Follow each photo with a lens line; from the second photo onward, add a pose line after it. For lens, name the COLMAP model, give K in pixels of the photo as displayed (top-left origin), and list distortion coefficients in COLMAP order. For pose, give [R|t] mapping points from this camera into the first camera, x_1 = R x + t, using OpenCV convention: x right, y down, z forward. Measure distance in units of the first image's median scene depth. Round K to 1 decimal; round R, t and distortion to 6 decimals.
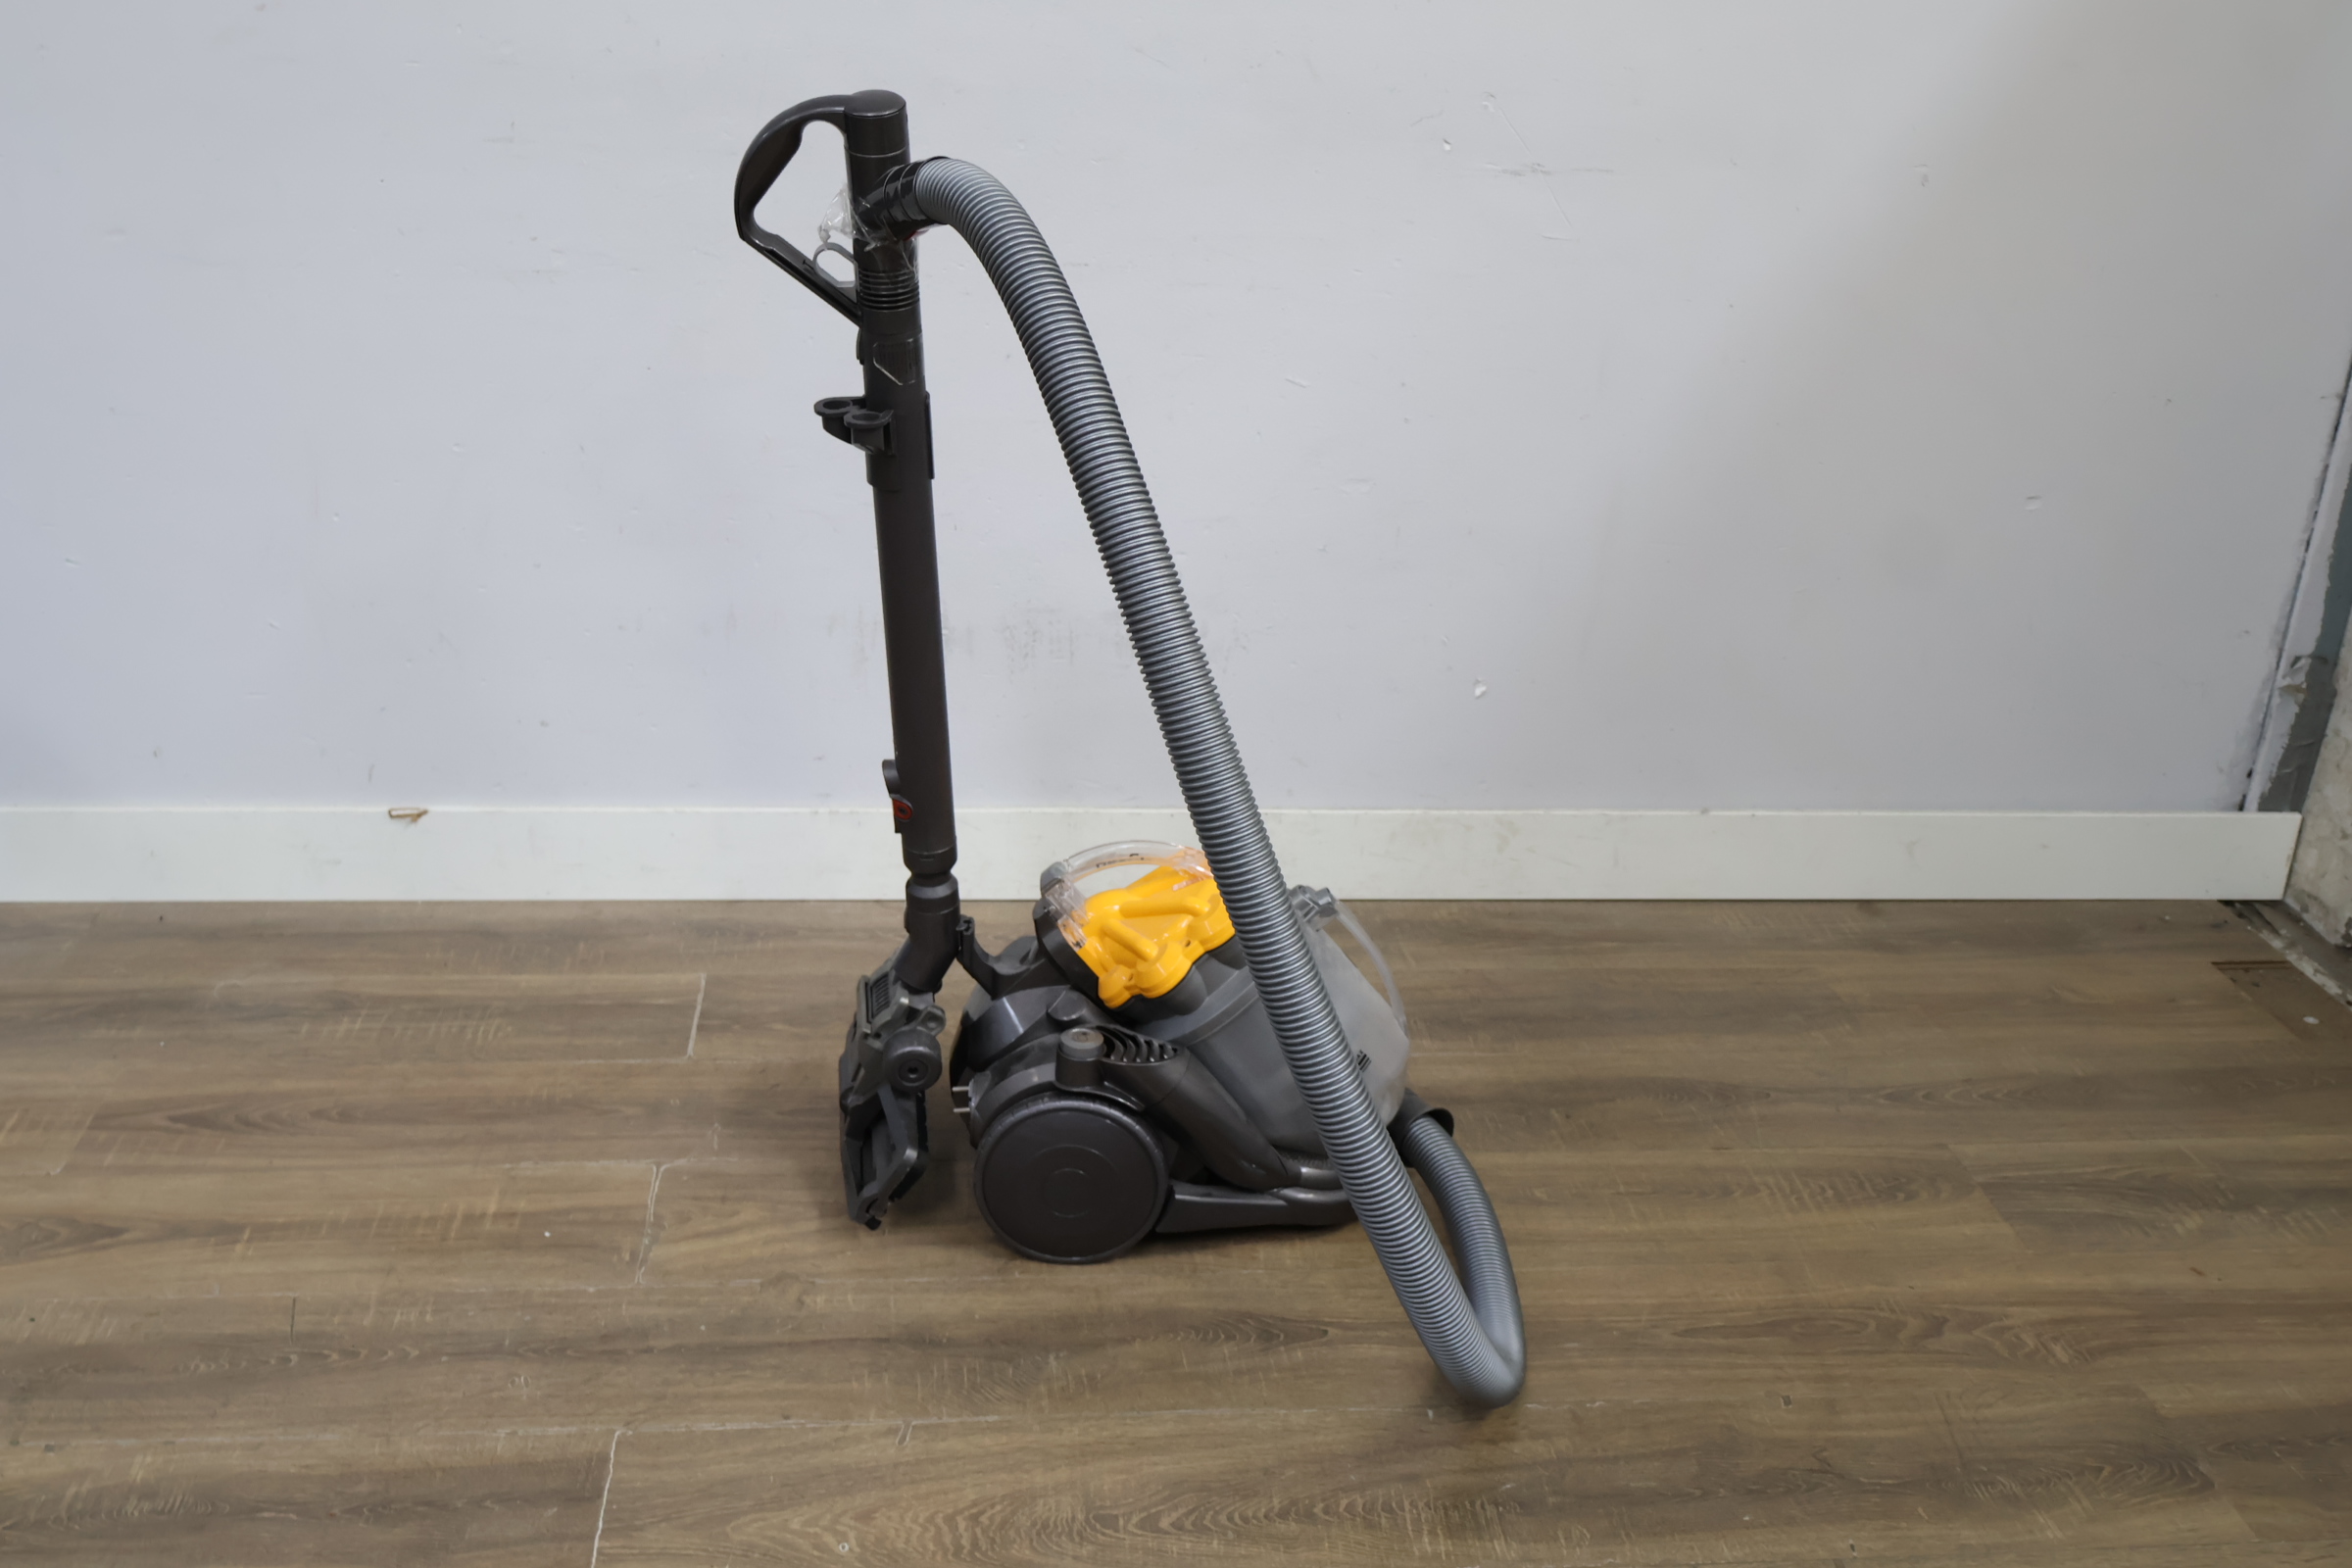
lens RADIAL K [[2252.1, 0, 1171.6], [0, 2252.1, 778.0], [0, 0, 1]] dist [0.001798, 0.000000]
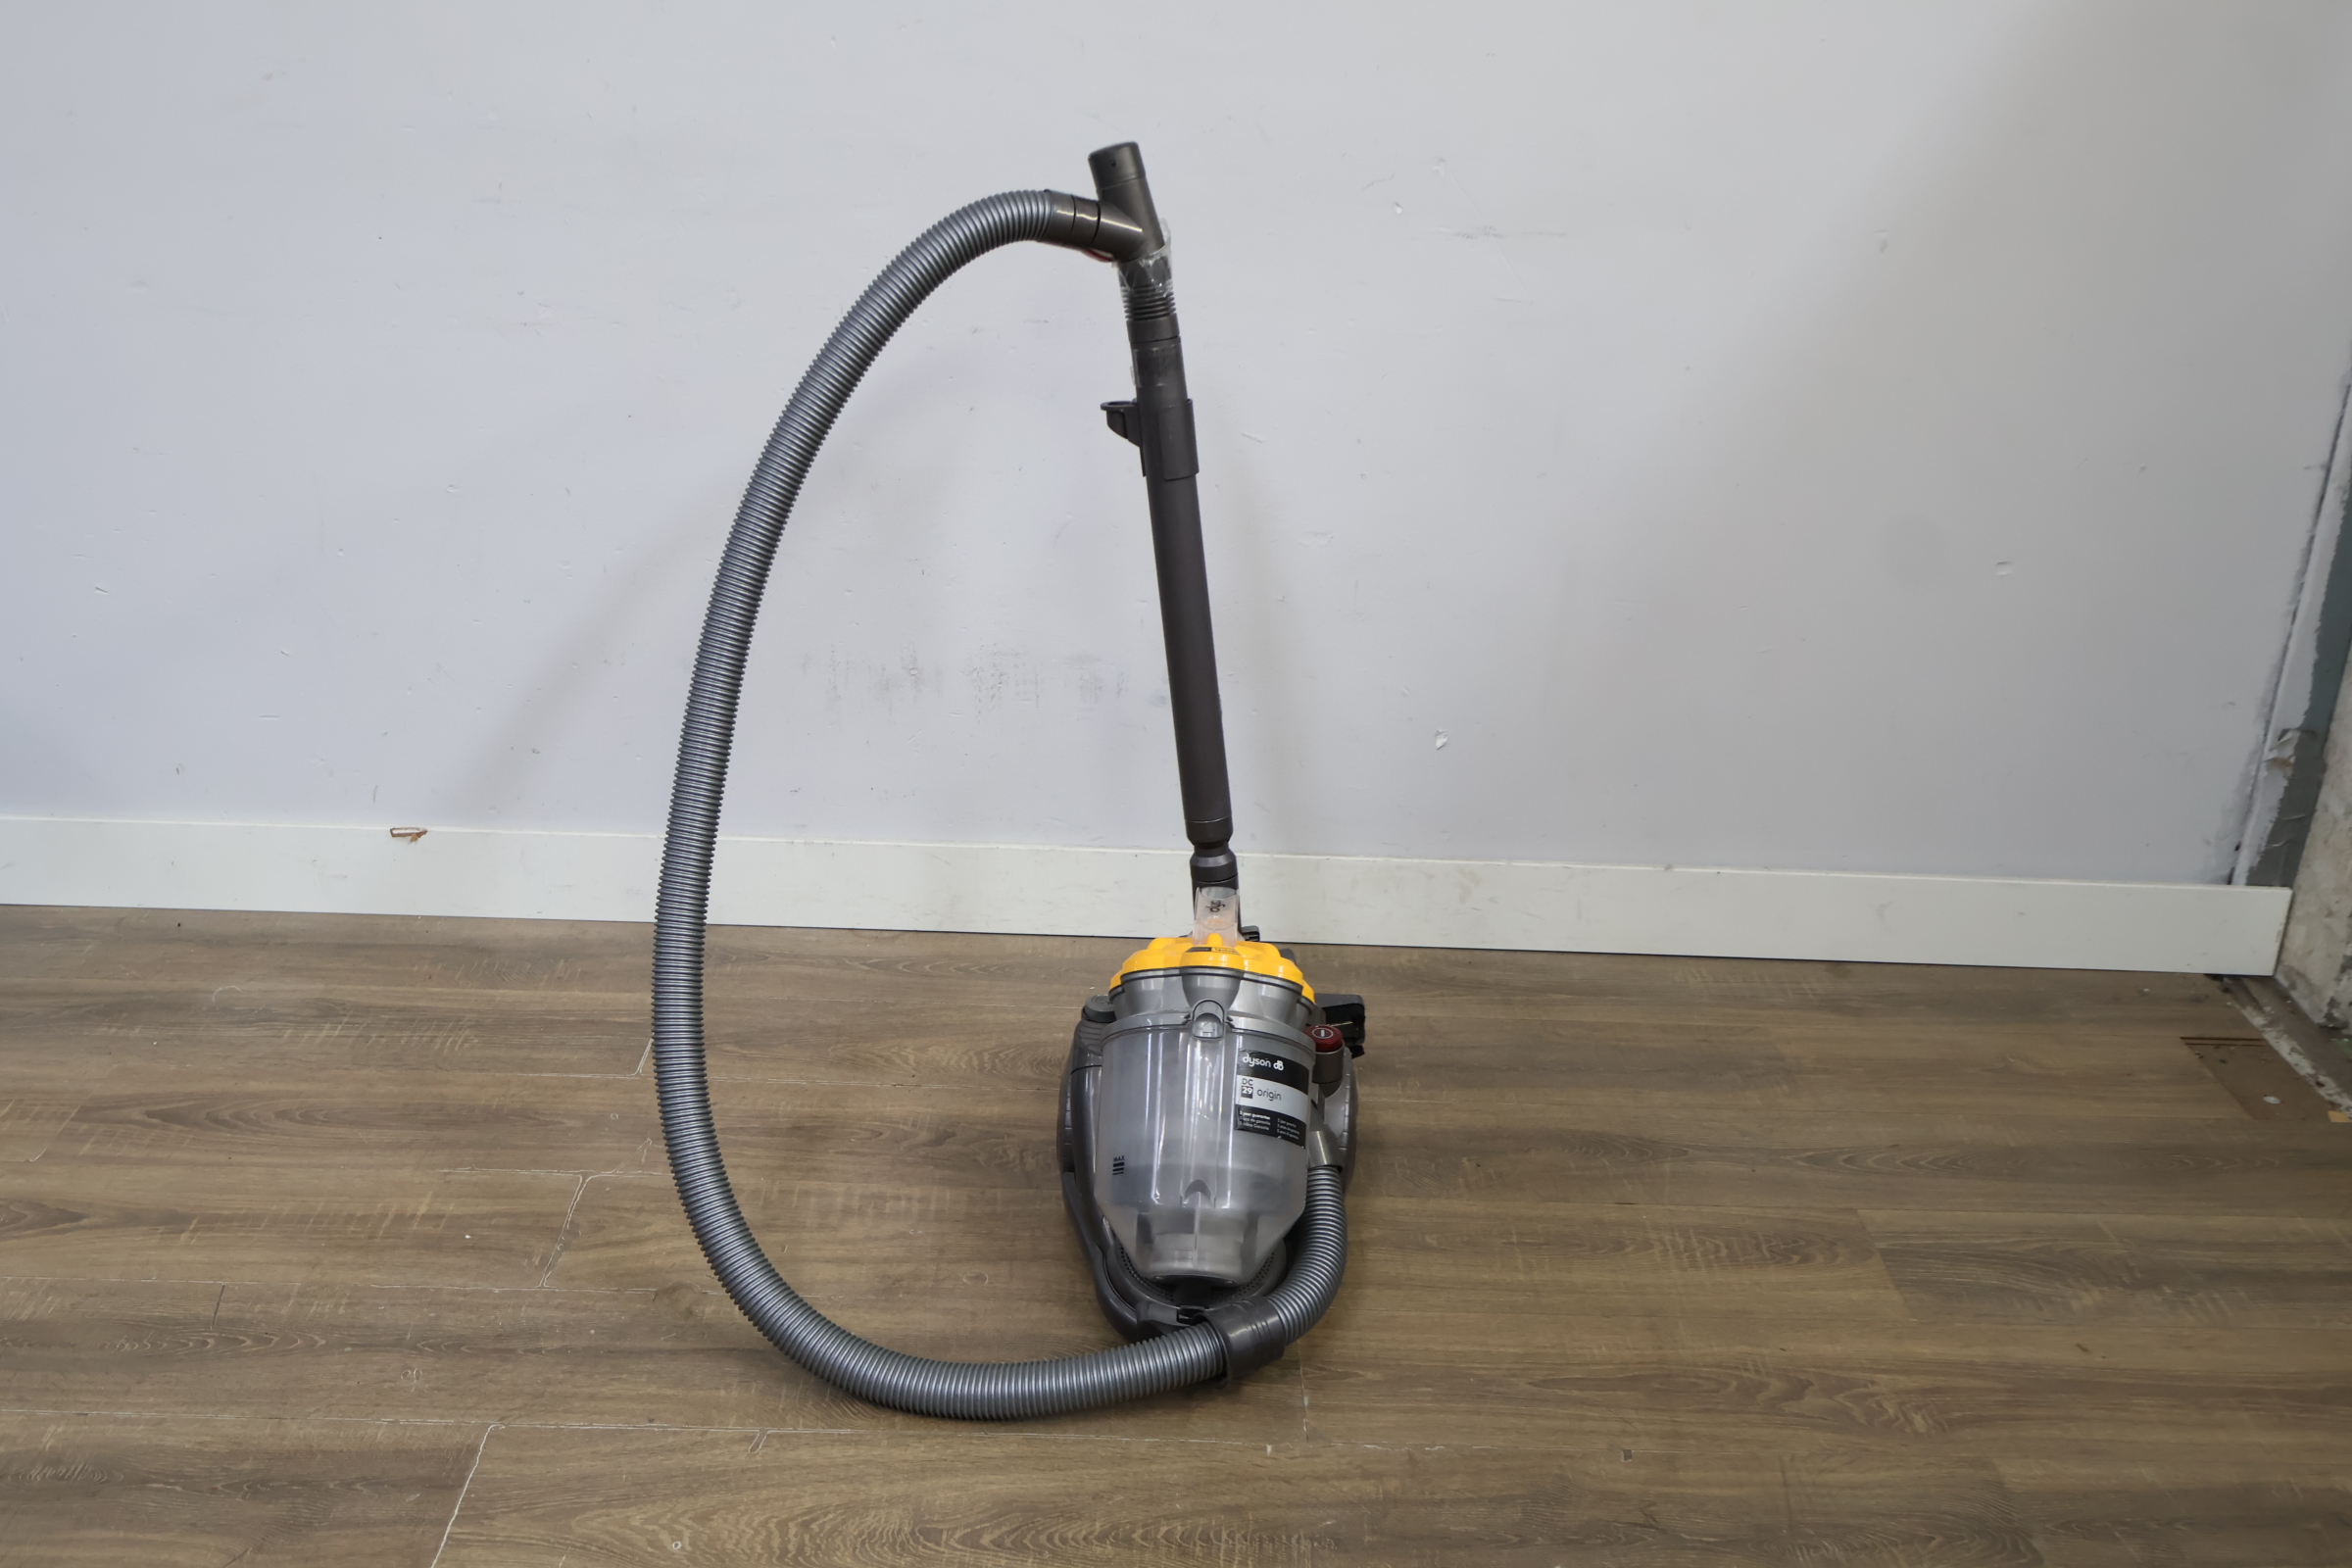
lens RADIAL K [[2252.1, 0, 1173.8], [0, 2252.1, 794.2], [0, 0, 1]] dist [0.001798, 0.000000]
pose [[0.995928, 0.027654, -0.085802, 0.137457], [-0.028088, 0.999598, -0.003855, -0.010638], [0.085661, 0.006249, 0.996305, -0.028249]]
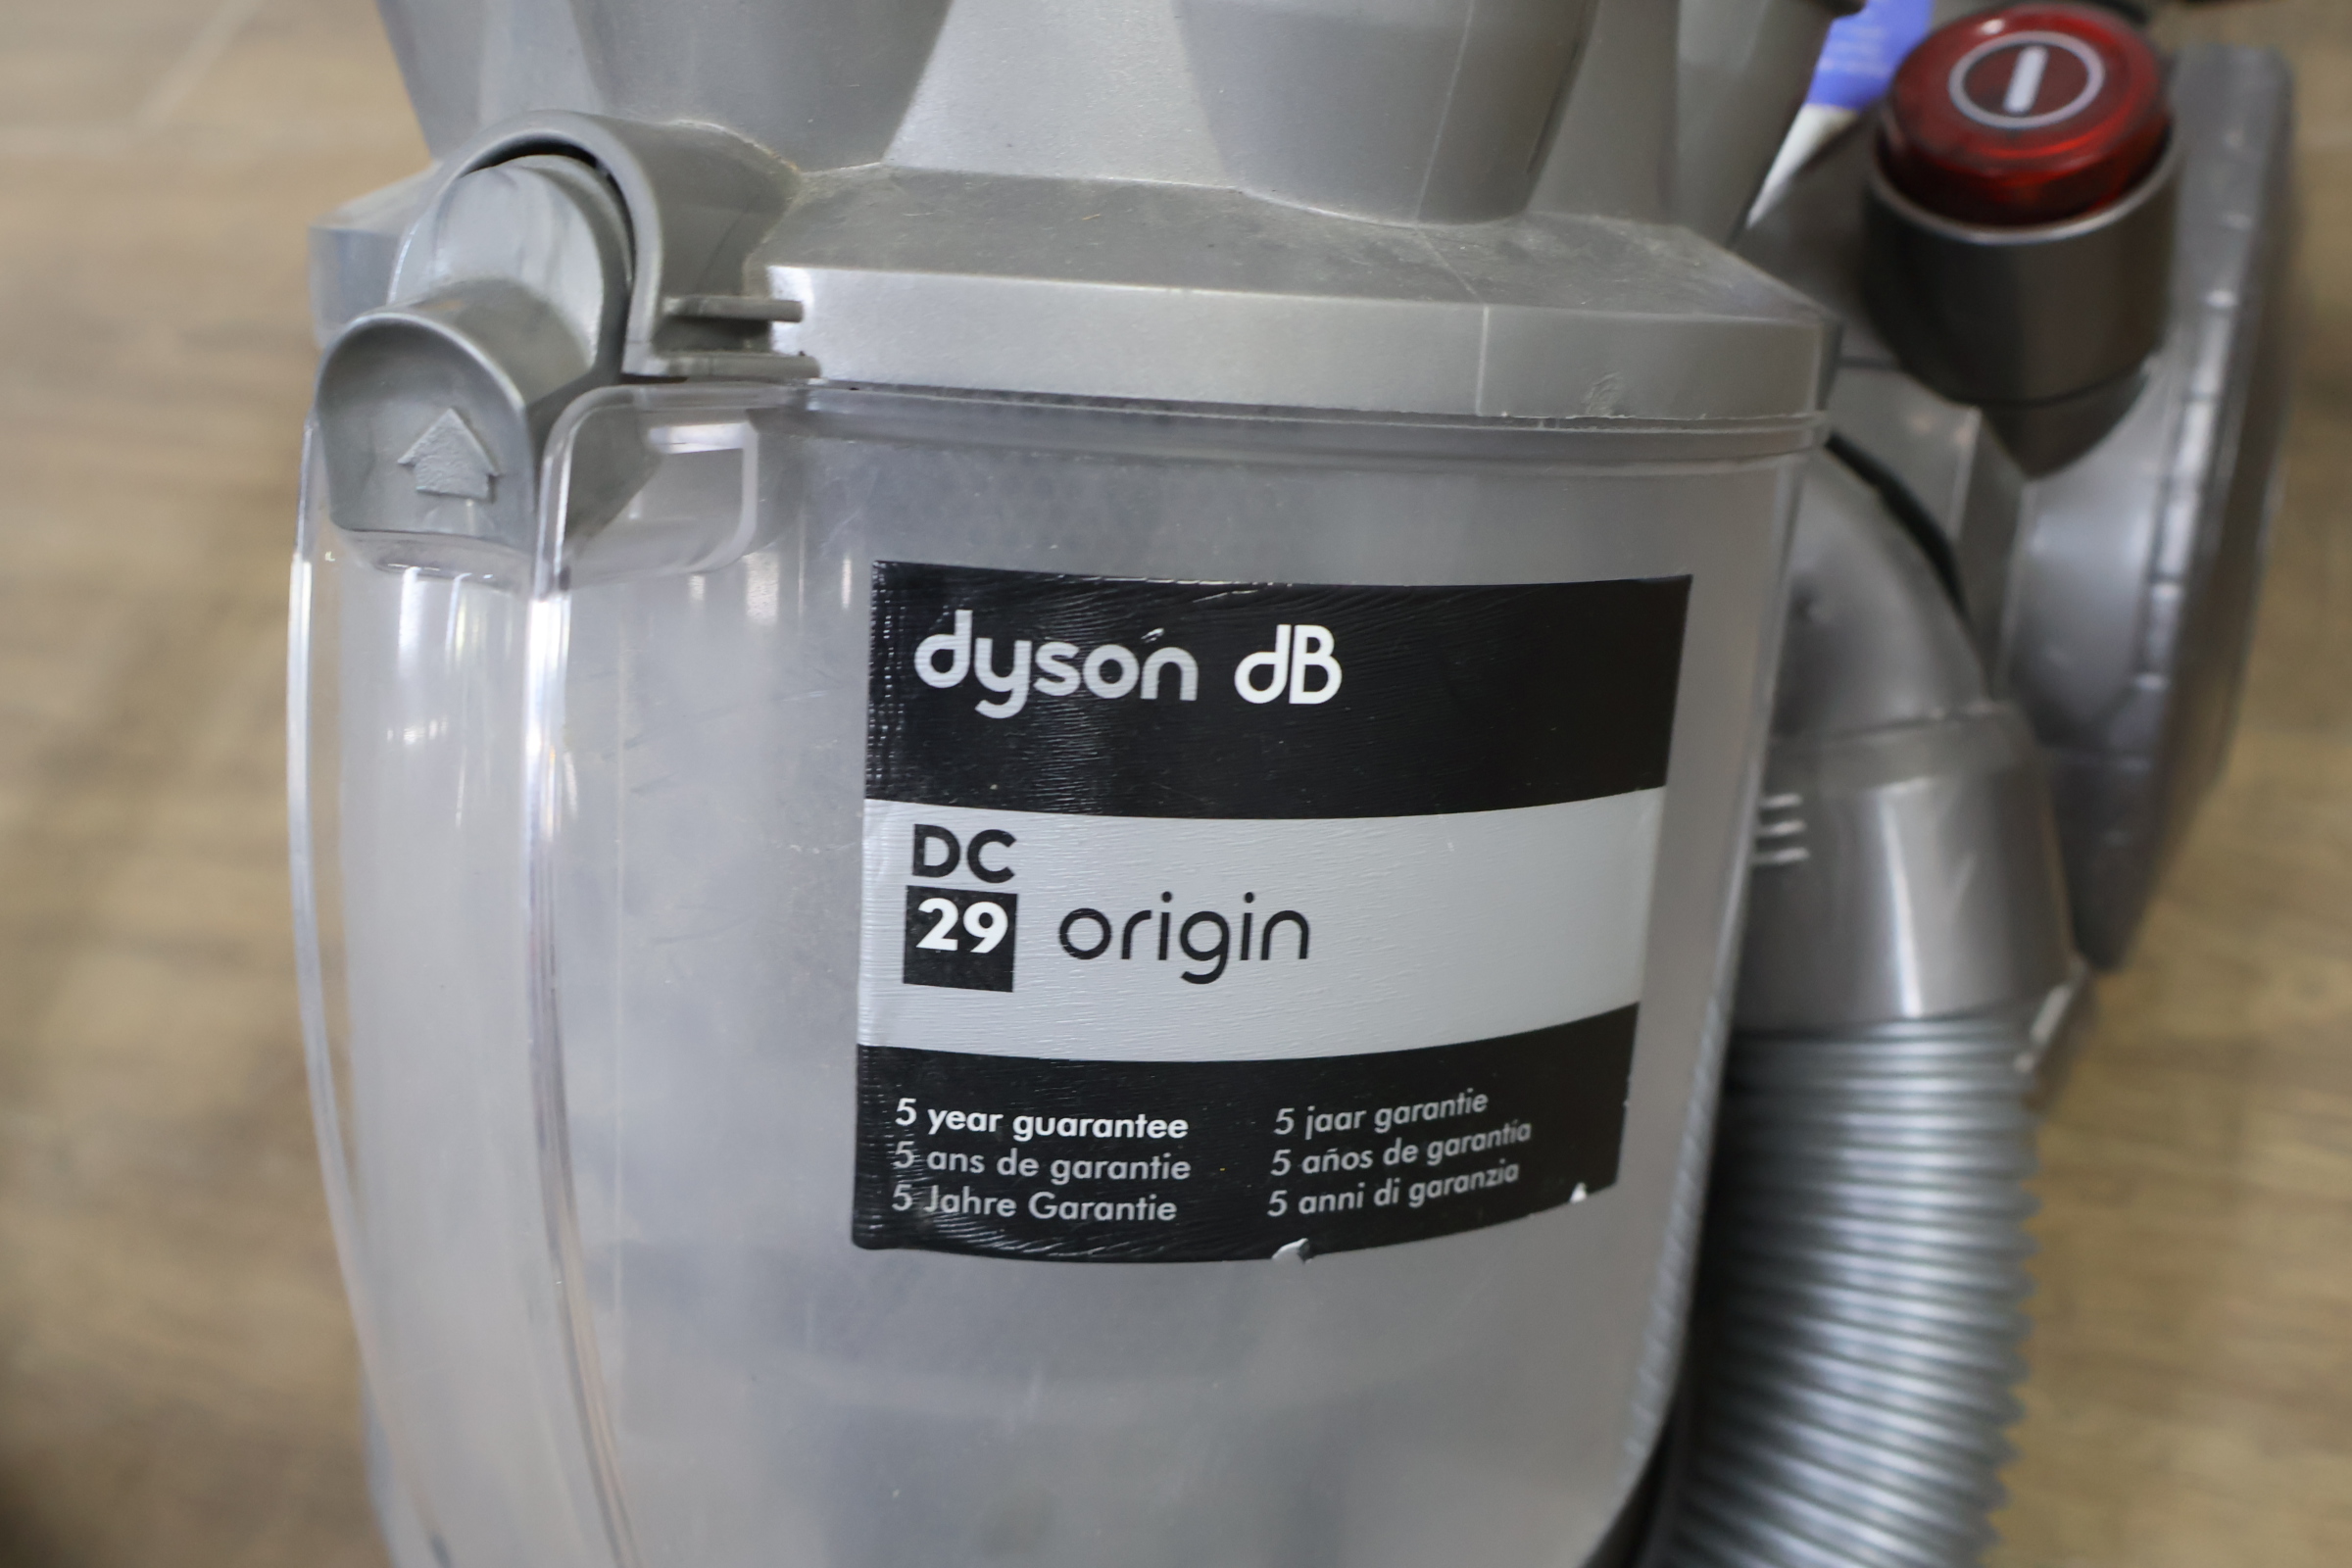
lens RADIAL K [[2252.1, 0, 1177.4], [0, 2252.1, 783.0], [0, 0, 1]] dist [0.001798, 0.000000]
pose [[0.866413, 0.163970, -0.471639, 0.149749], [0.115489, 0.853130, 0.508755, 0.051022], [0.485789, -0.495261, 0.720226, 0.869707]]
